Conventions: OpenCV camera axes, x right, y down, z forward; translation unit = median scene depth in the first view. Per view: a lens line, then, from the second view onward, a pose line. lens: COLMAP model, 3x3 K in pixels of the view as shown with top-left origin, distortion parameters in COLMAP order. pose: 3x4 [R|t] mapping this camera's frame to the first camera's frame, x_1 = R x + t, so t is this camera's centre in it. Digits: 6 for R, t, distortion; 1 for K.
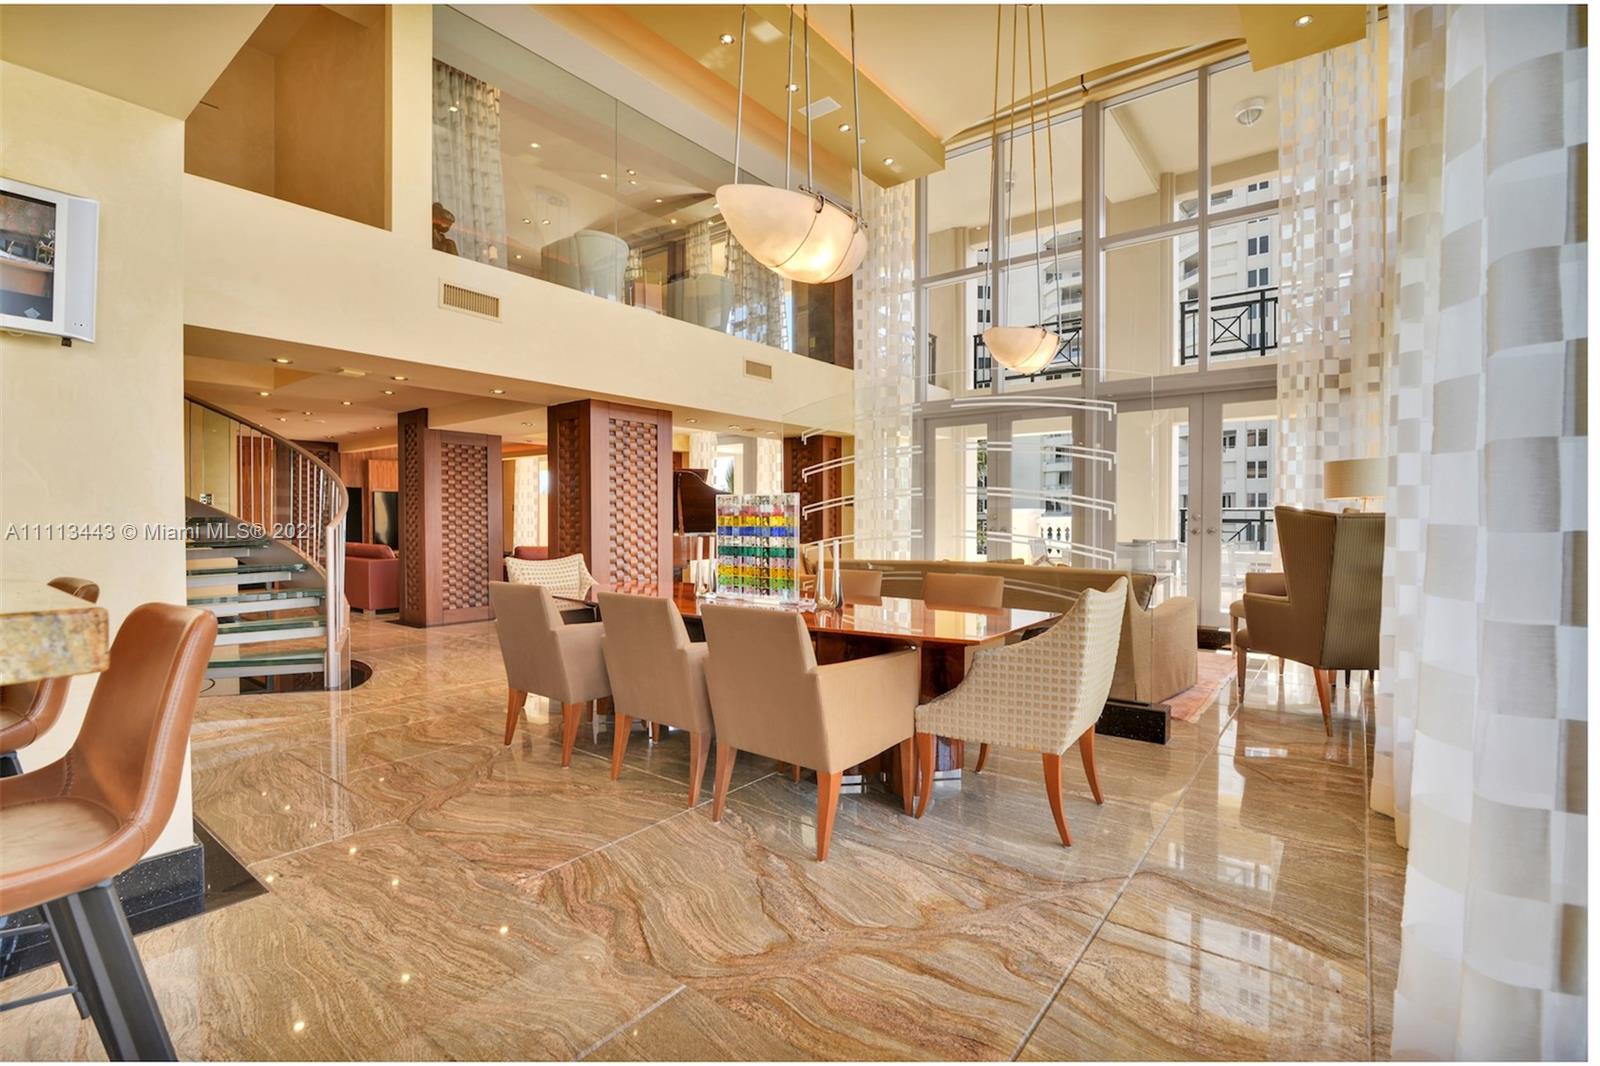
lens RADIAL K [[723.5, 0, 800.2], [0, 723.5, 528.4], [0, 0, 1]] dist [-0.000418, 0.000045]
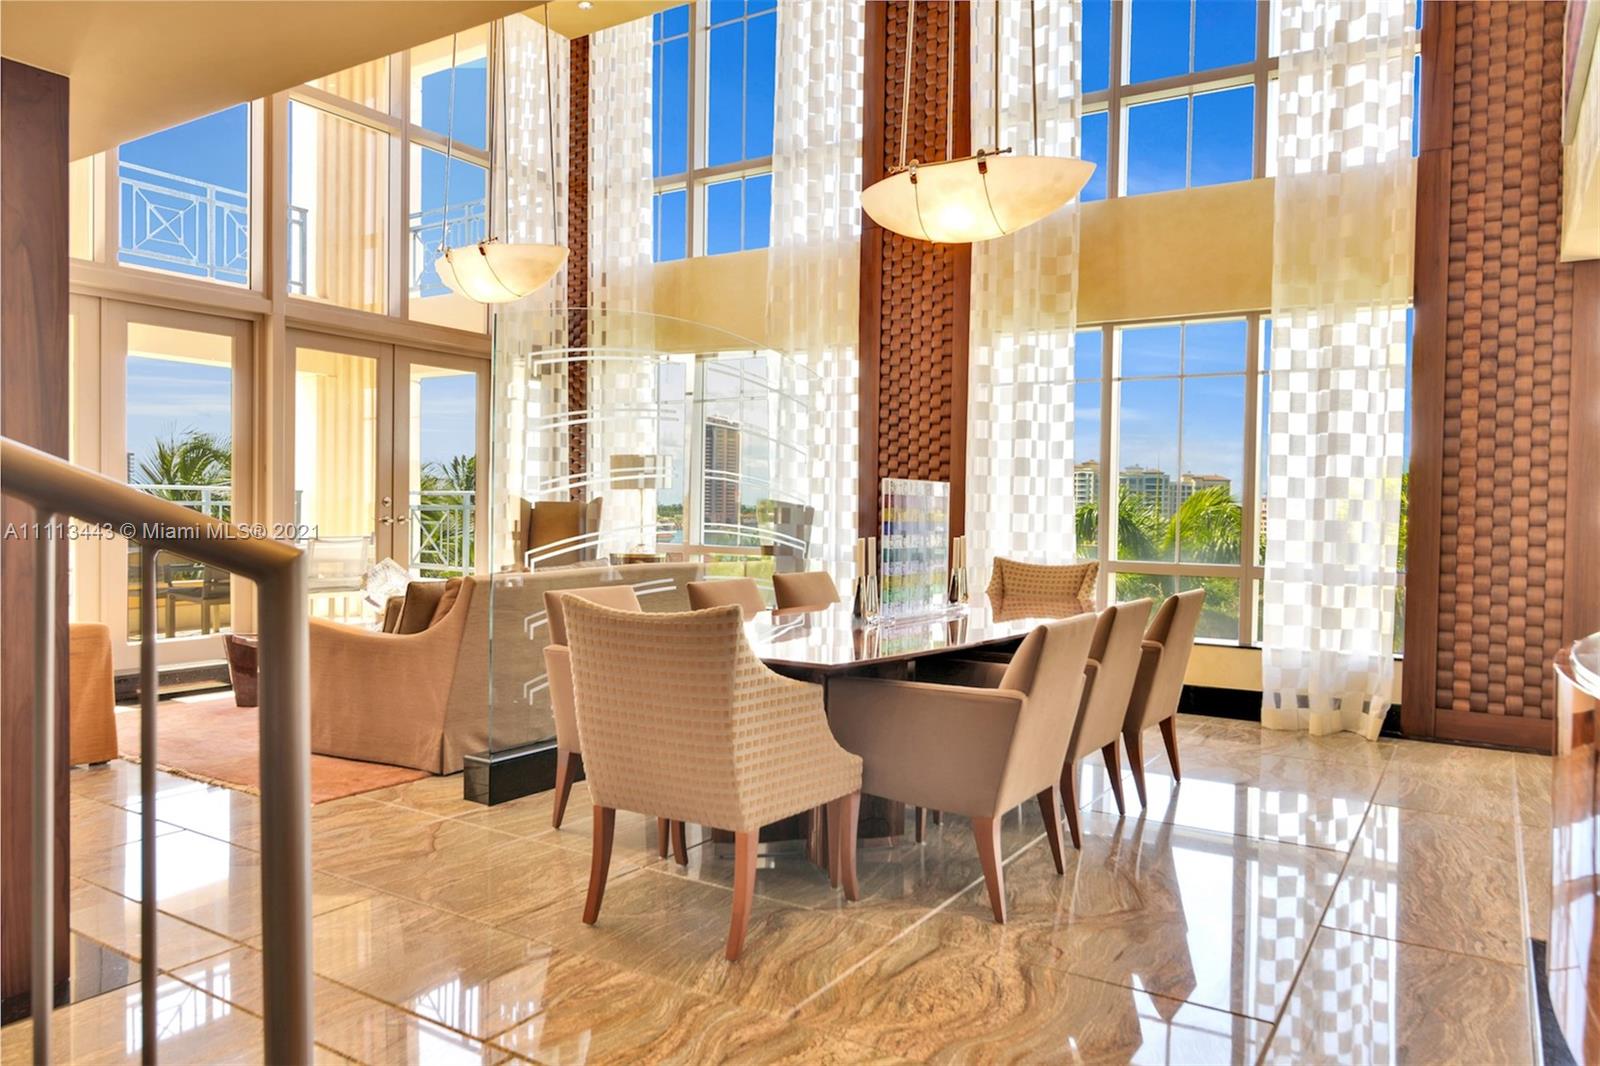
lens RADIAL K [[1074.9, 0, 798.7], [0, 1074.9, 529.9], [0, 0, 1]] dist [0.004446, 0.000633]
pose [[-0.092755, -0.014776, 0.995579, -1.143792], [0.001666, 0.999886, 0.014995, -0.005180], [-0.995688, 0.003049, -0.092720, 1.179125]]
